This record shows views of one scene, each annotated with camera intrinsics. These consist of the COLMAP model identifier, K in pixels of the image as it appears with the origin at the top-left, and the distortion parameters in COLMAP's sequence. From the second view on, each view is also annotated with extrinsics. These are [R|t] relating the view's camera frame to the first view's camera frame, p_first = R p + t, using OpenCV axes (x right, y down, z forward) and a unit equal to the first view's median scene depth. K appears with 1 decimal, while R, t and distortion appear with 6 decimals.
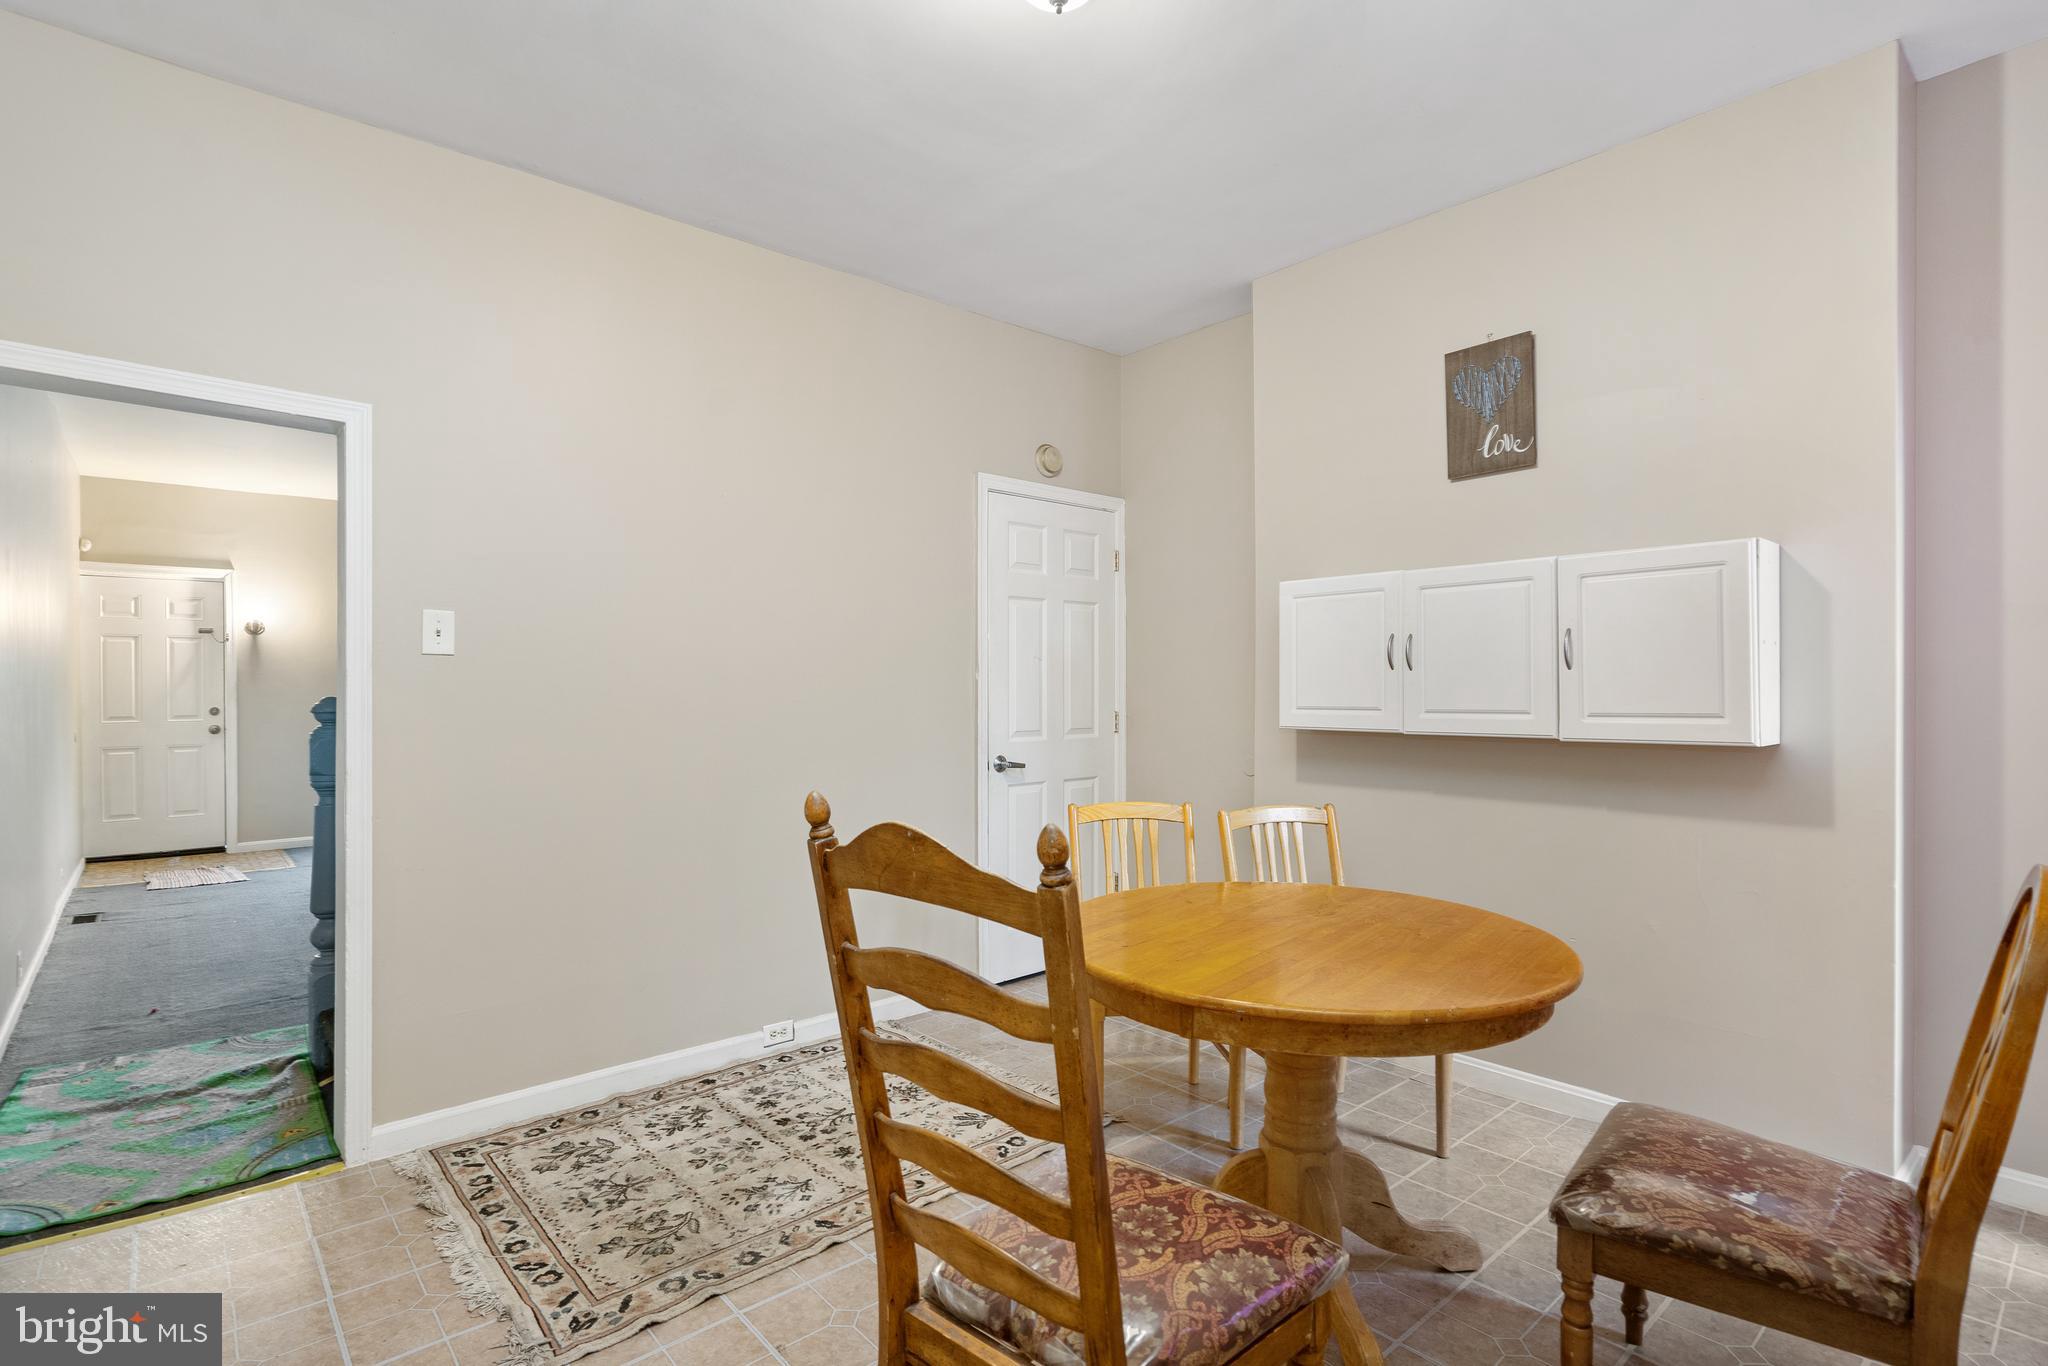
lens RADIAL K [[972.0, 0, 1027.2], [0, 972.0, 688.9], [0, 0, 1]] dist [-0.005409, 0.000509]
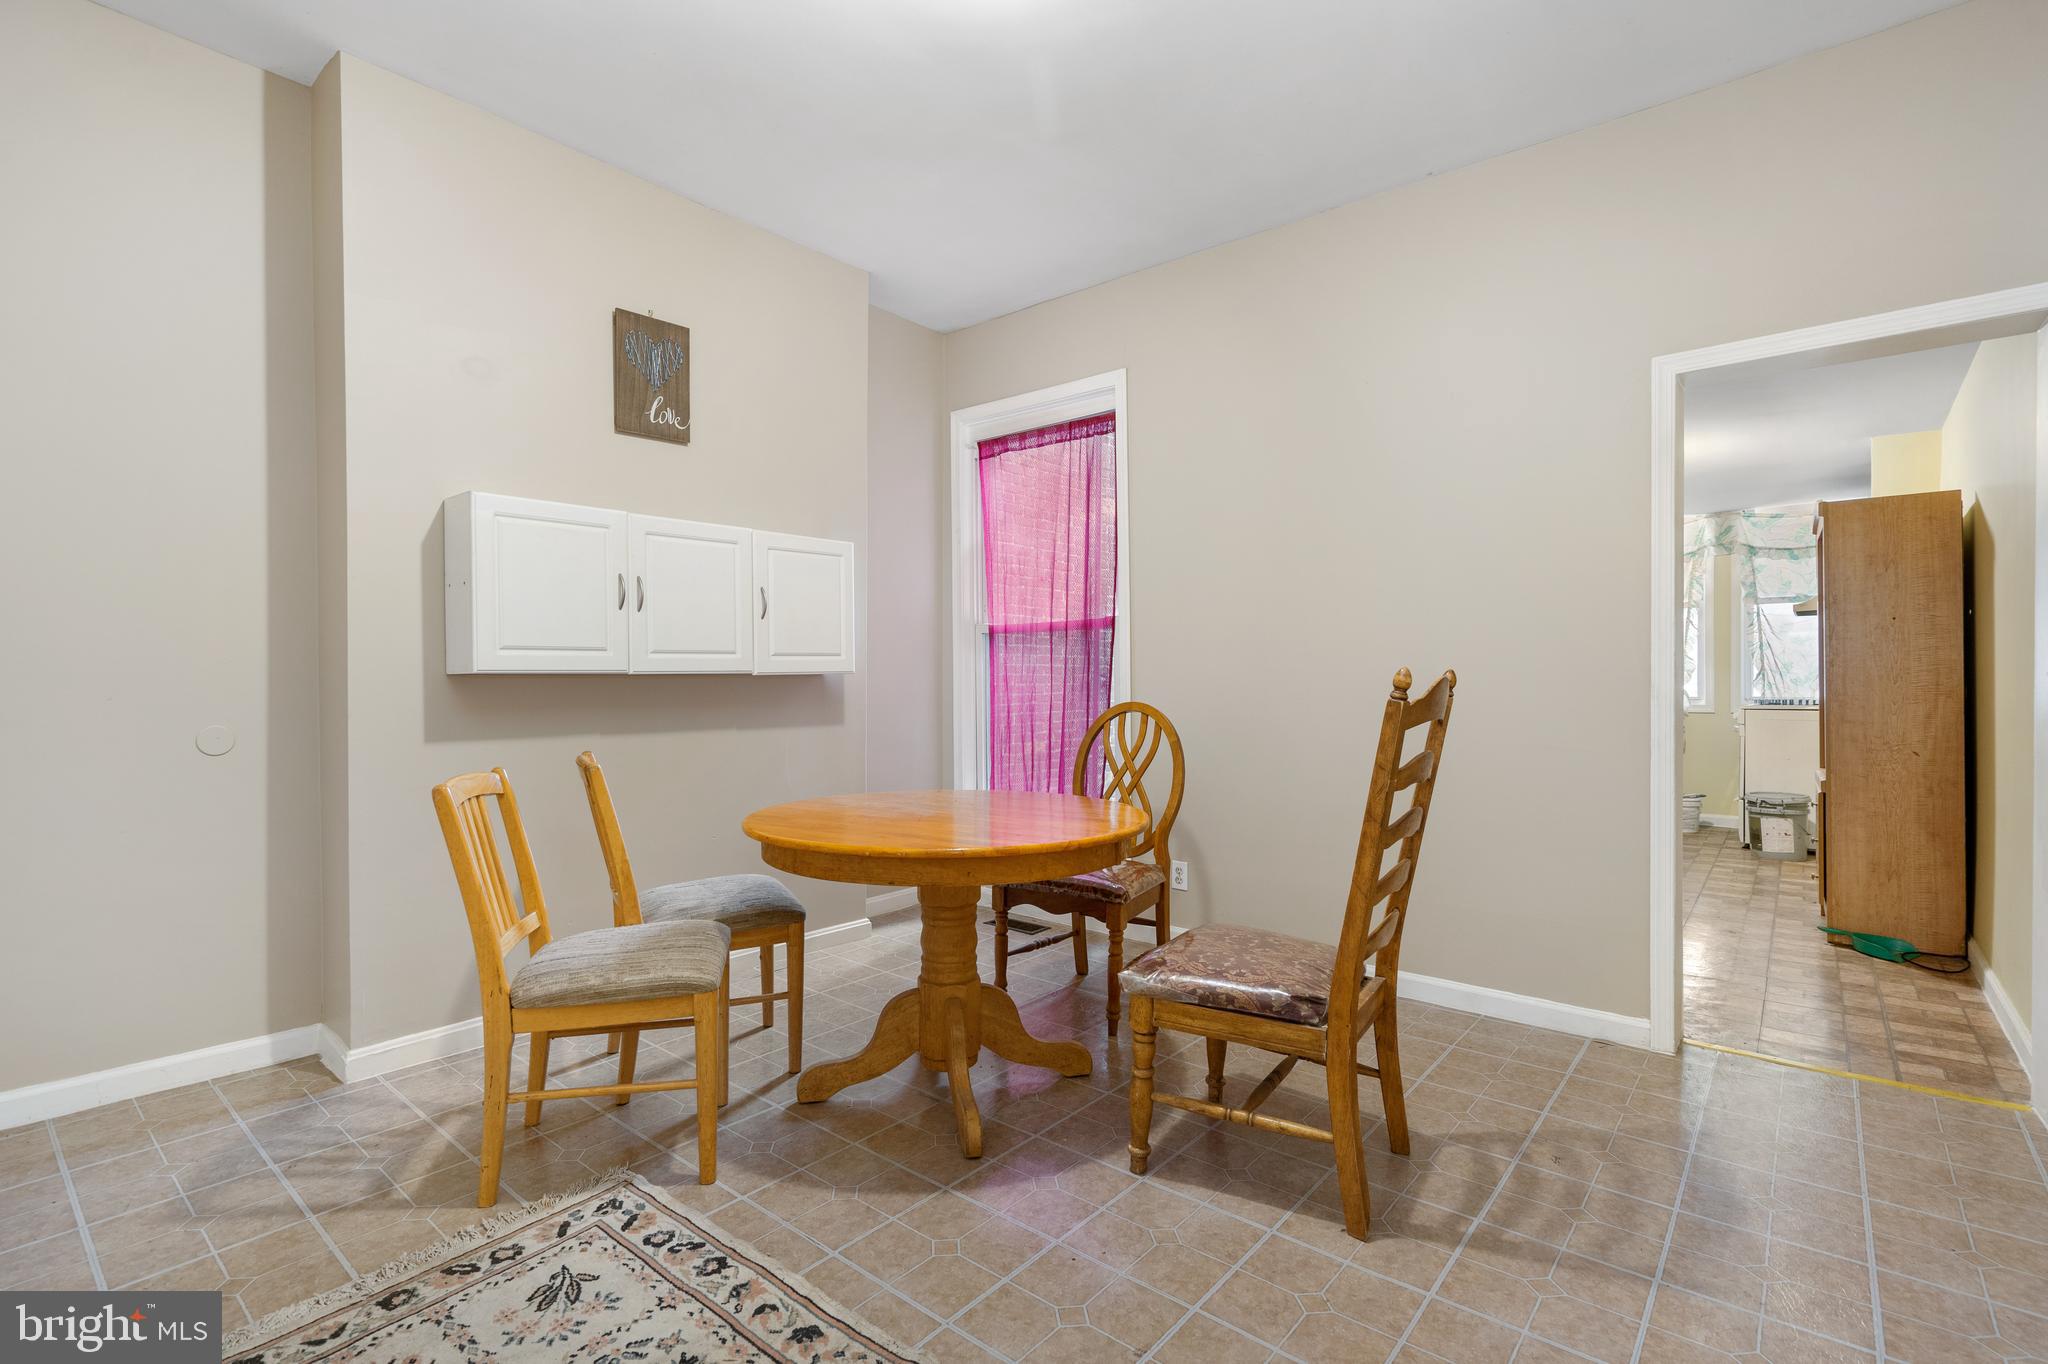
lens RADIAL K [[972.0, 0, 1025.0], [0, 972.0, 678.4], [0, 0, 1]] dist [-0.005409, 0.000509]
pose [[-0.138811, -0.005641, 0.990303, -0.609700], [-0.001528, 0.999984, 0.005482, 0.038703], [-0.990318, -0.000752, -0.138818, 0.673692]]
